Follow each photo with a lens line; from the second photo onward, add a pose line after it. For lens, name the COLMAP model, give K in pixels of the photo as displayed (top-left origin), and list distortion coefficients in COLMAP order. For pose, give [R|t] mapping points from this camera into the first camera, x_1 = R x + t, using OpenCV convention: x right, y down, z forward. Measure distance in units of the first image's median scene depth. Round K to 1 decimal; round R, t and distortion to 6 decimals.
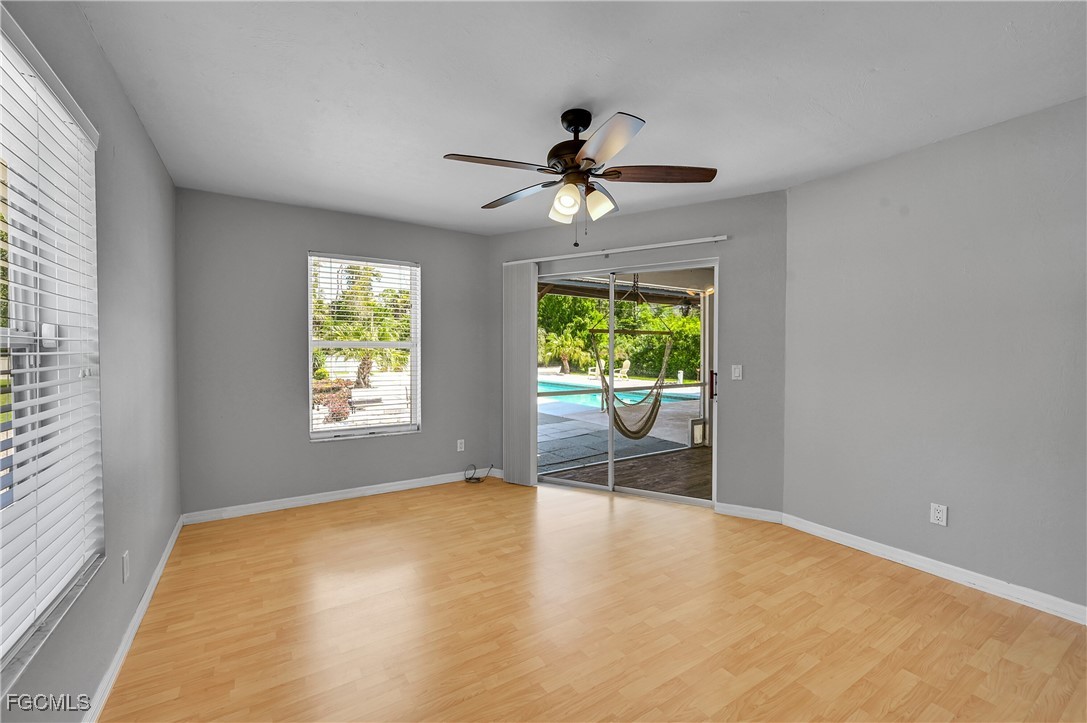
lens RADIAL K [[468.6, 0, 543.5], [0, 468.6, 361.5], [0, 0, 1]] dist [-0.000320, -0.000076]
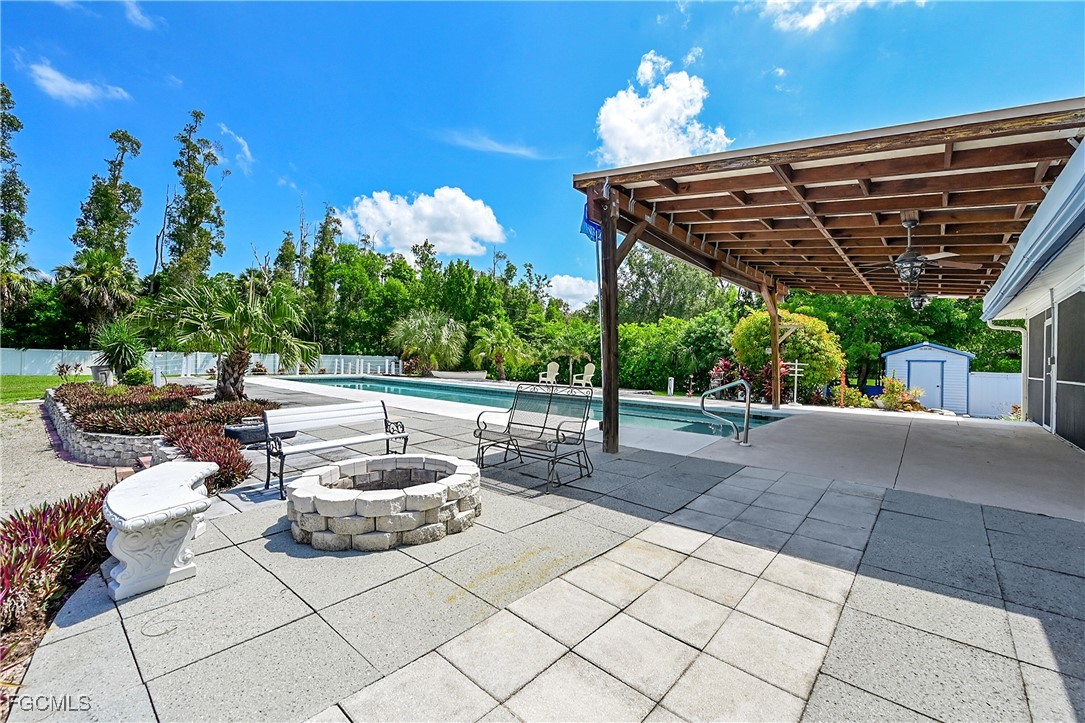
lens RADIAL K [[454.7, 0, 508.7], [0, 454.7, 360.8], [0, 0, 1]] dist [-0.003235, -0.000221]
pose [[0.961928, 0.023016, 0.272332, -0.107758], [-0.018304, 0.999636, -0.019828, 0.006347], [-0.272689, 0.014089, 0.961999, 0.185515]]
